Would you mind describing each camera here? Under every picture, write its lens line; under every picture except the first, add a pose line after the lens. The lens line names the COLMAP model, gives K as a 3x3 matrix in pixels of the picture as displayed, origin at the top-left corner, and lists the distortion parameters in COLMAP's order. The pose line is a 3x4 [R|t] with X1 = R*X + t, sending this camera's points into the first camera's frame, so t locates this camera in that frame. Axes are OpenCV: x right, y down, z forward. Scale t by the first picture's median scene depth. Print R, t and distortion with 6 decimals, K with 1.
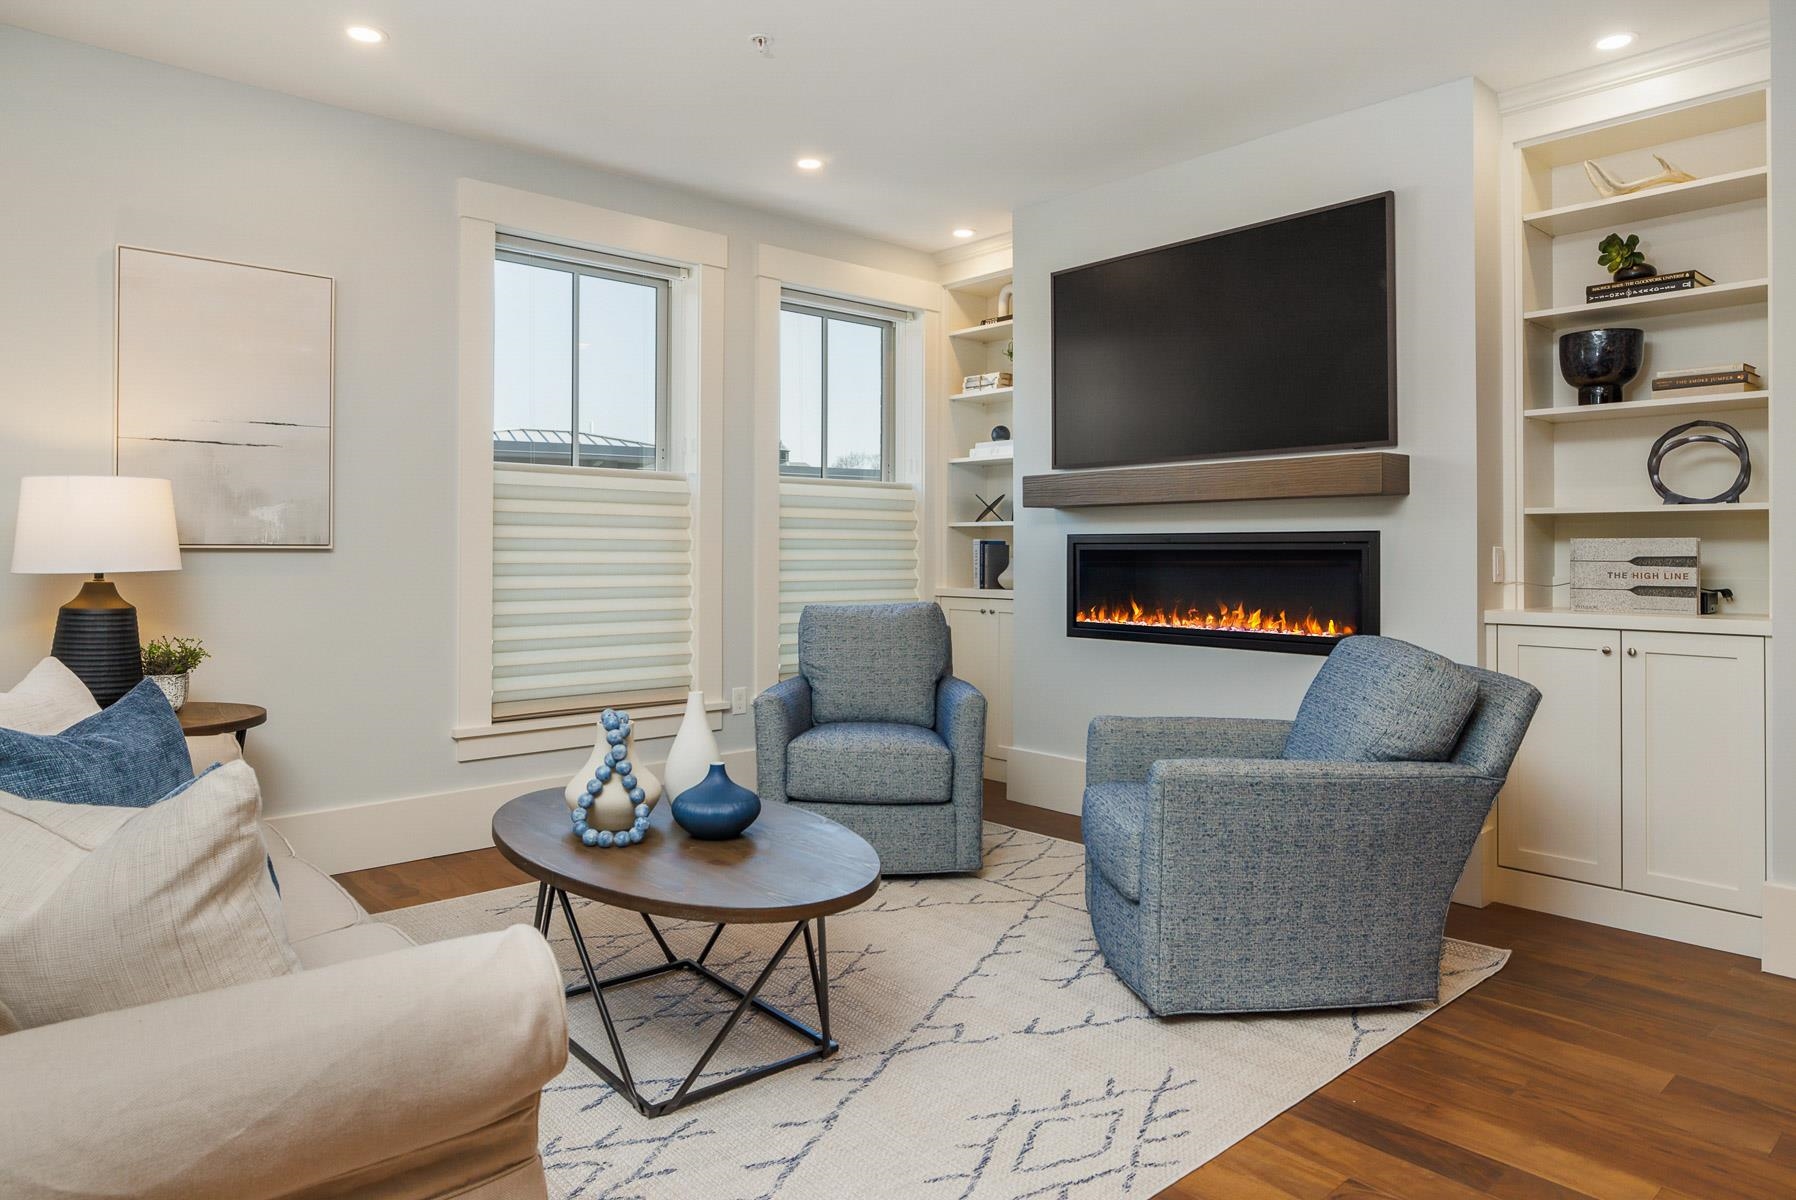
lens RADIAL K [[1124.8, 0, 902.6], [0, 1124.8, 541.7], [0, 0, 1]] dist [0.001847, 0.001265]
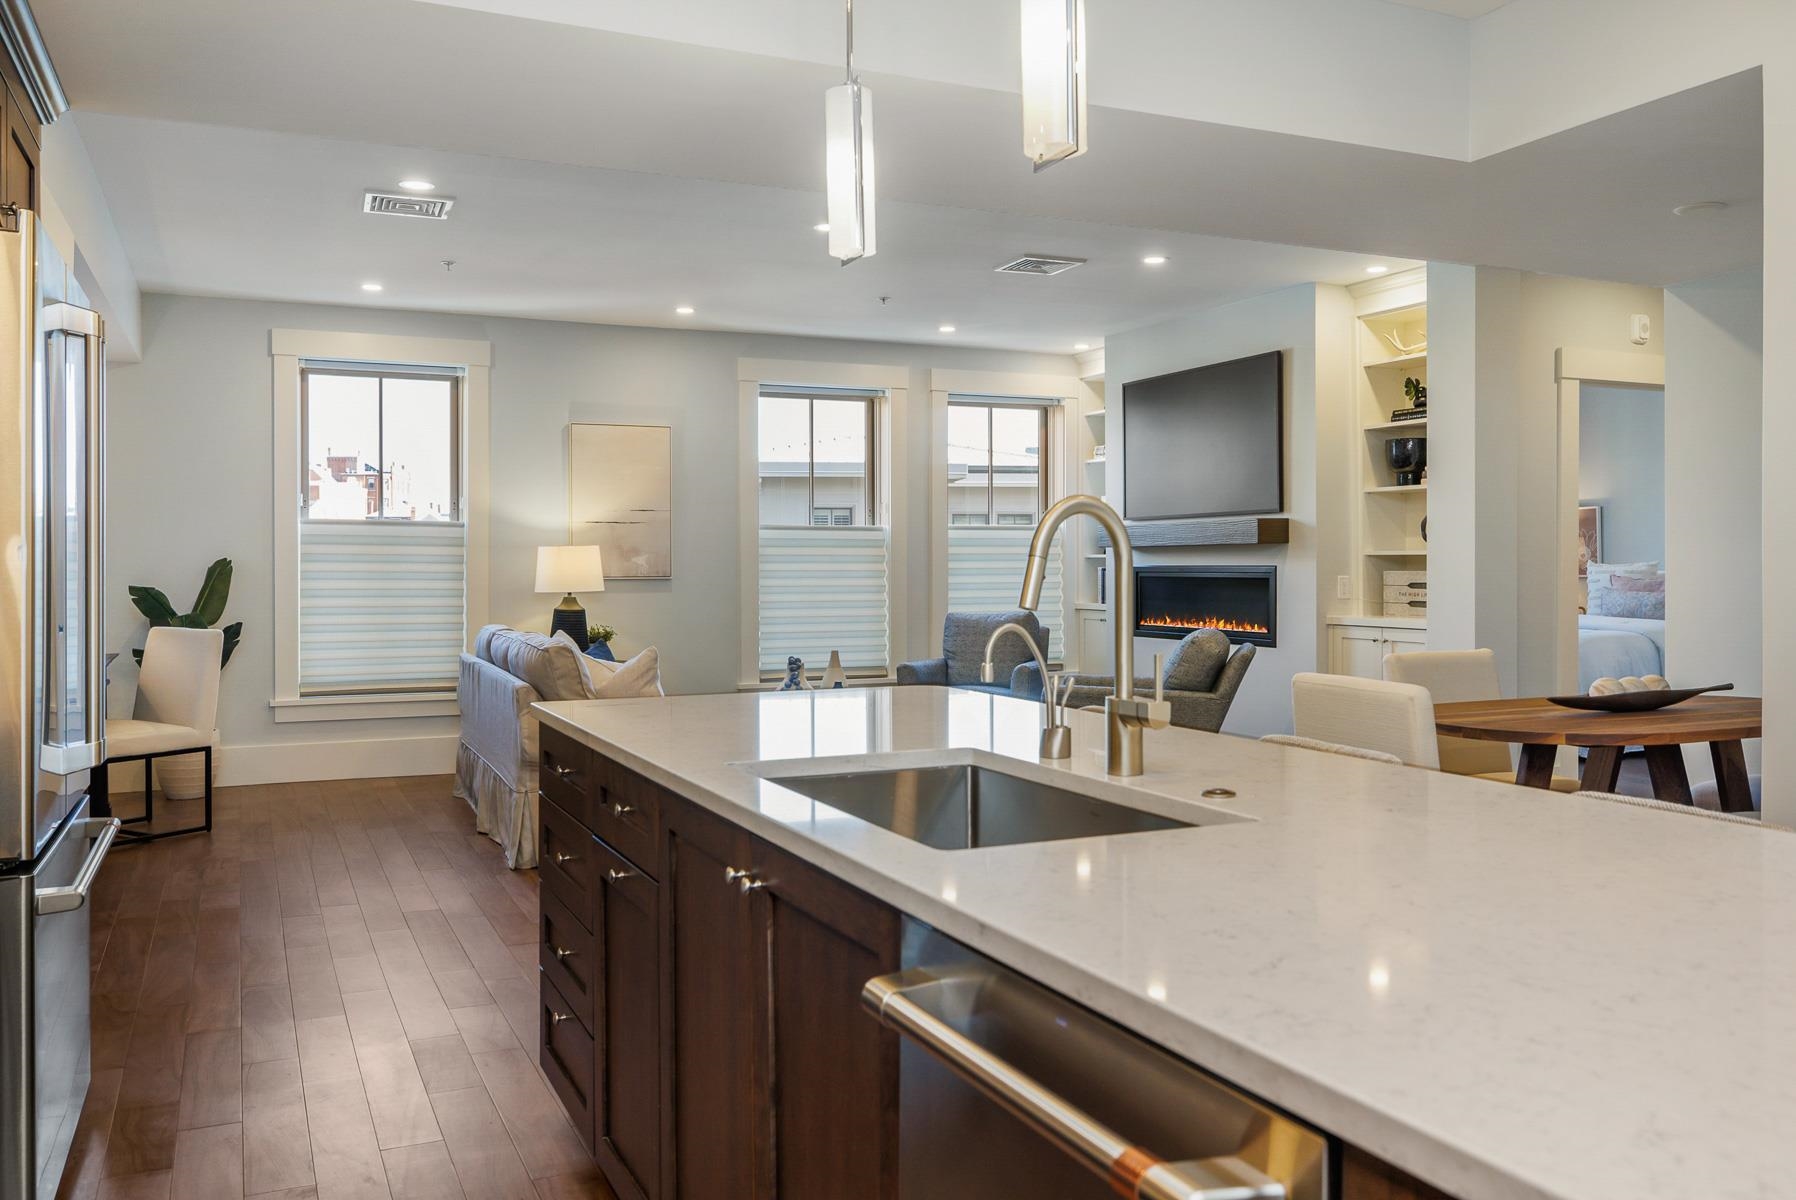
lens RADIAL K [[1429.1, 0, 909.2], [0, 1429.1, 582.0], [0, 0, 1]] dist [-0.002390, -0.000032]
pose [[0.955326, -0.001414, -0.295550, 0.542147], [0.007352, 0.999793, 0.018982, -0.029885], [0.295462, -0.020307, 0.955139, -1.098346]]
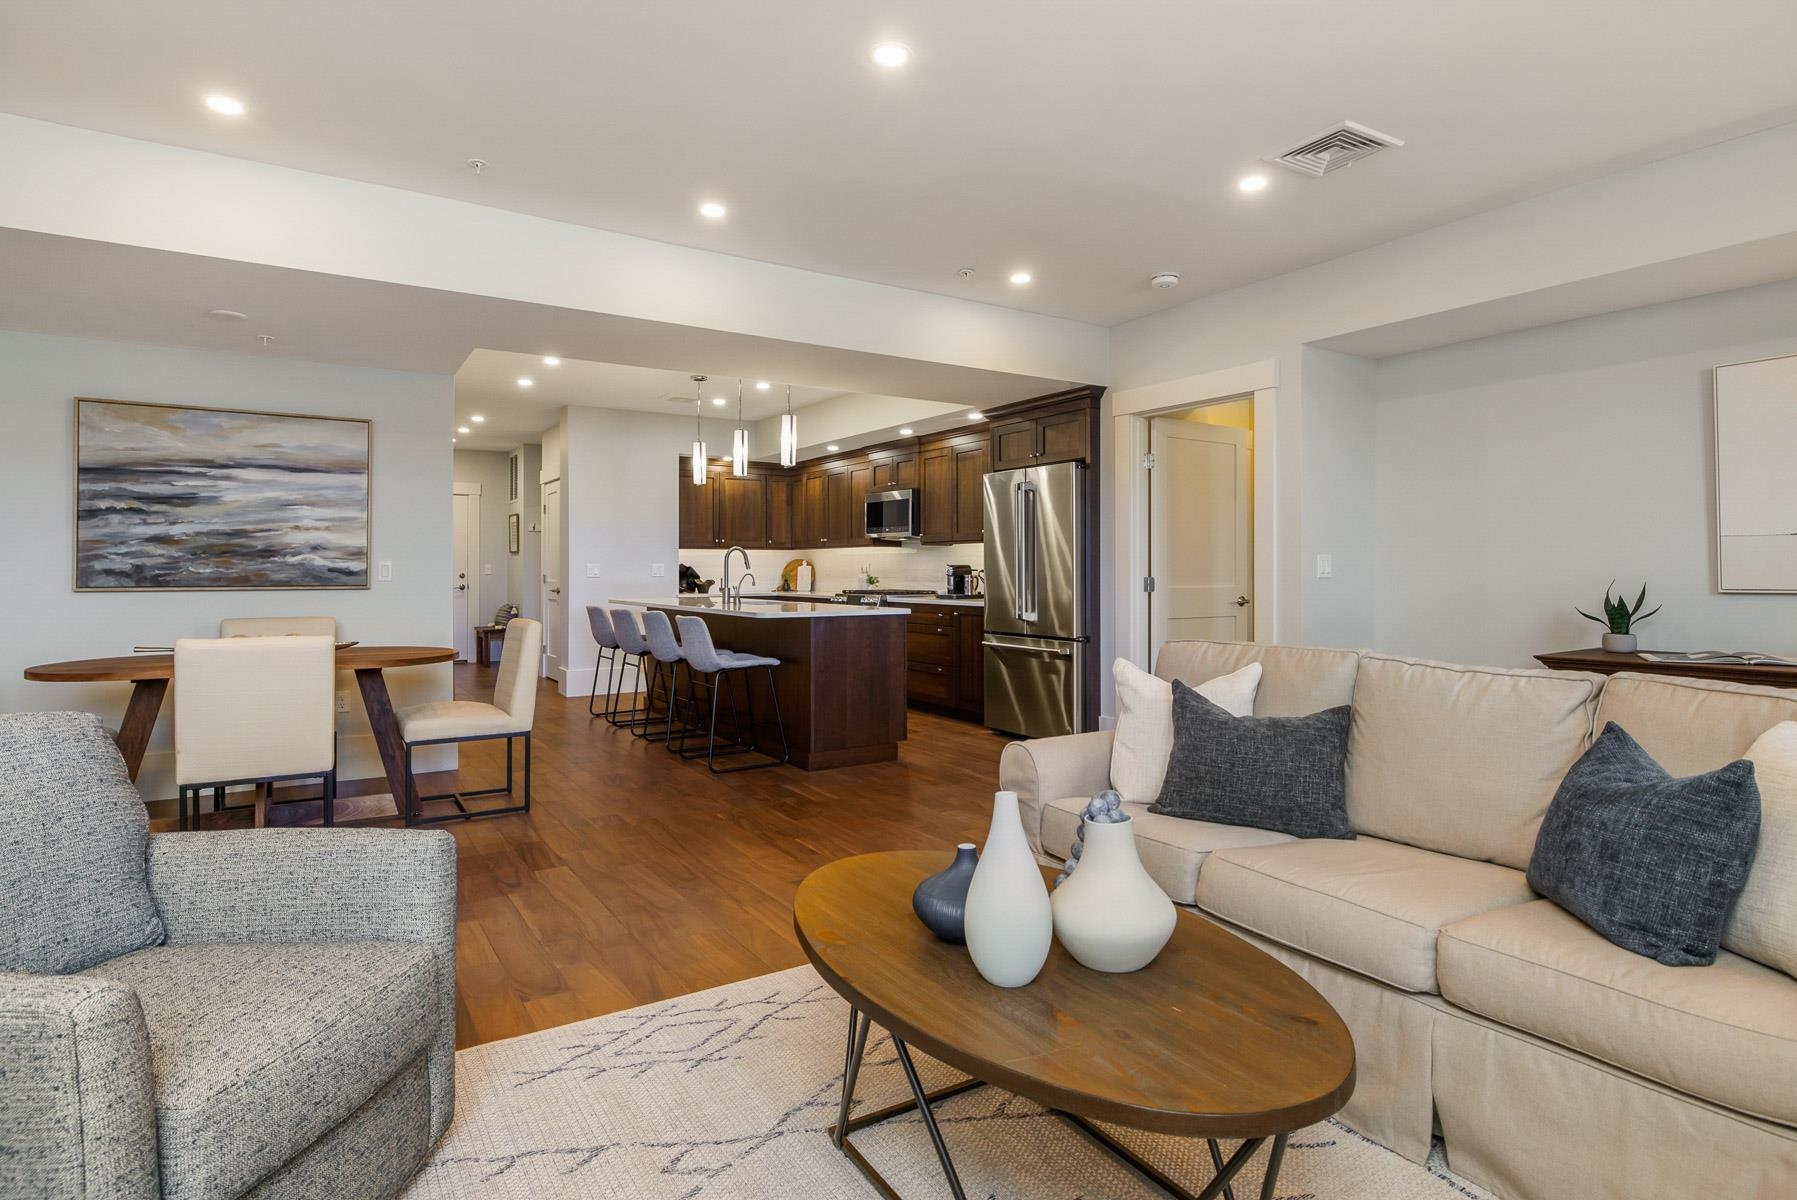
lens RADIAL K [[934.1, 0, 909.9], [0, 934.1, 568.6], [0, 0, 1]] dist [-0.012197, 0.003157]
pose [[-0.988780, -0.000888, 0.149376, -0.159465], [-0.002474, 0.999942, -0.010435, 0.004458], [-0.149358, -0.010688, -0.988725, 1.186512]]
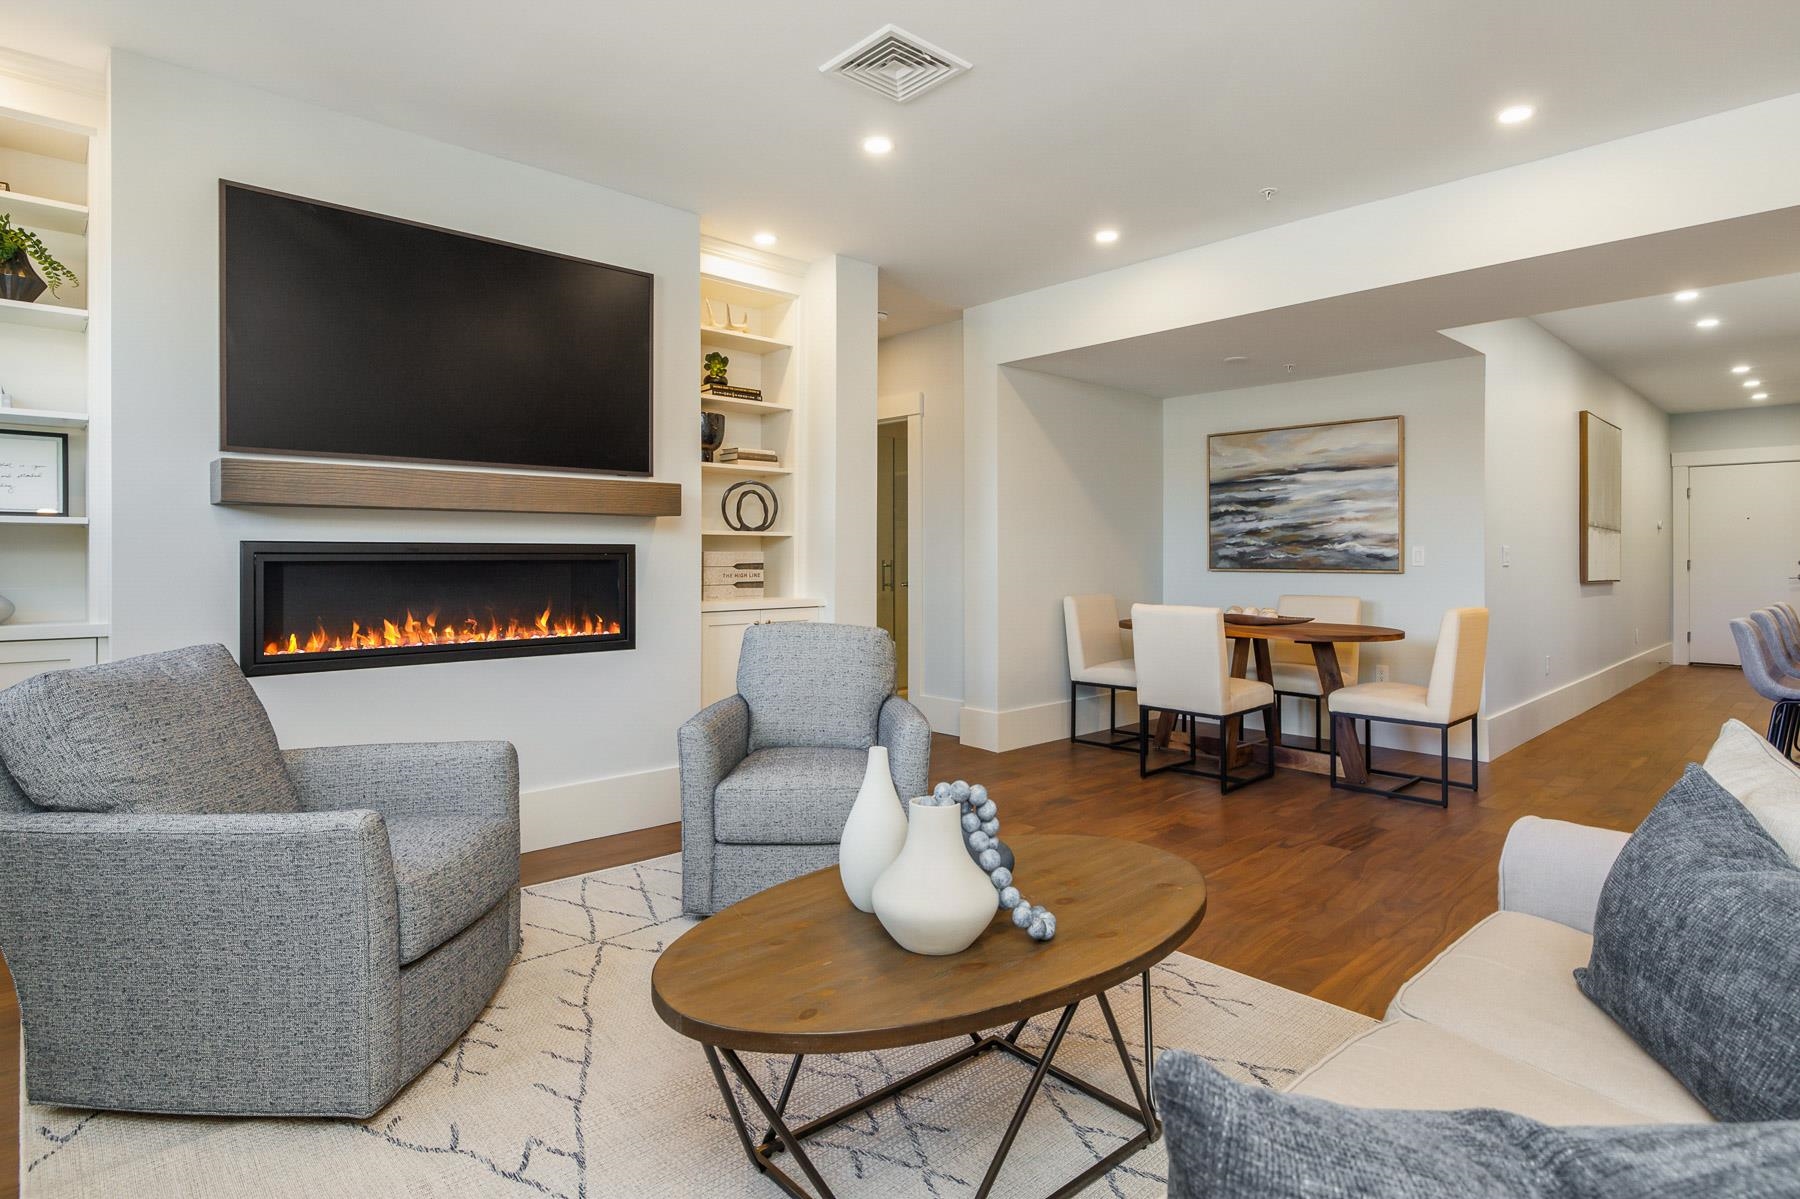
lens RADIAL K [[935.6, 0, 903.7], [0, 935.6, 558.2], [0, 0, 1]] dist [-0.012197, 0.003157]
pose [[-0.026736, -0.002262, 0.999640, -0.631299], [-0.008109, 0.999965, 0.002046, 0.001519], [-0.999610, -0.008051, -0.026753, 0.761296]]
